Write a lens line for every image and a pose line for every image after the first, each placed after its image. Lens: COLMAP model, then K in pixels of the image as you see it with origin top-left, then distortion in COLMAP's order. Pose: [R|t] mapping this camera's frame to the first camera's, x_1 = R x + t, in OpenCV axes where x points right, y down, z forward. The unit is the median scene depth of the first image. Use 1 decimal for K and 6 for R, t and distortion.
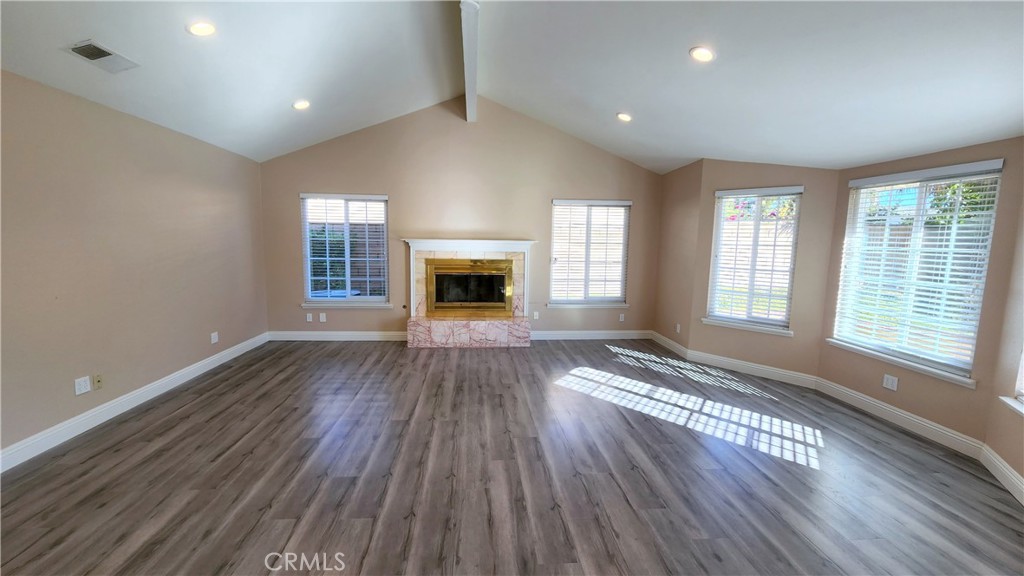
lens RADIAL K [[443.7, 0, 518.0], [0, 443.7, 288.6], [0, 0, 1]] dist [-0.004895, 0.000773]
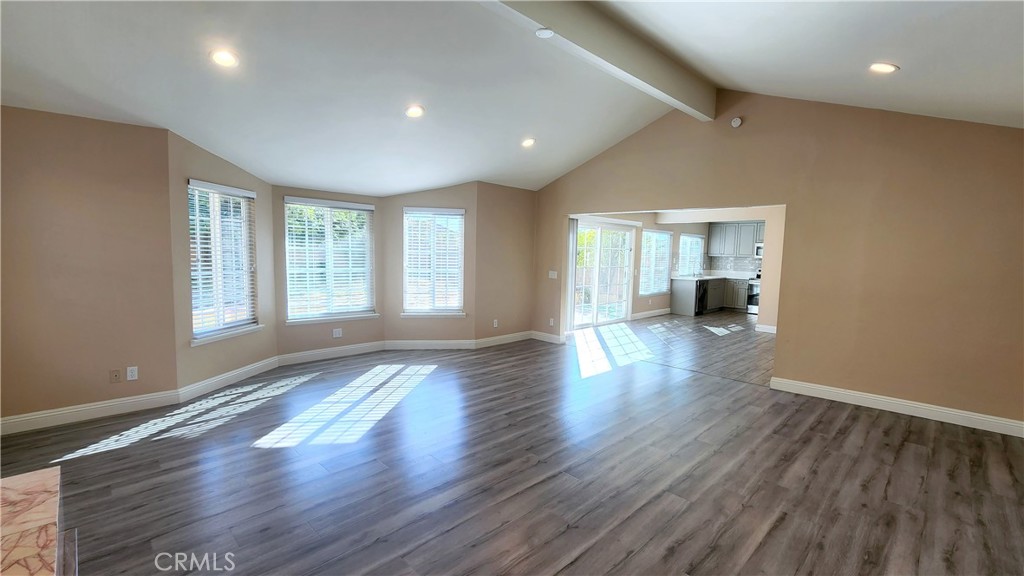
lens RADIAL K [[443.7, 0, 514.0], [0, 443.7, 288.7], [0, 0, 1]] dist [-0.004895, 0.000773]
pose [[-0.645964, -0.096204, 0.757282, -0.672788], [0.048965, 0.984762, 0.166870, -0.158622], [-0.761796, 0.144872, -0.631410, 1.328715]]
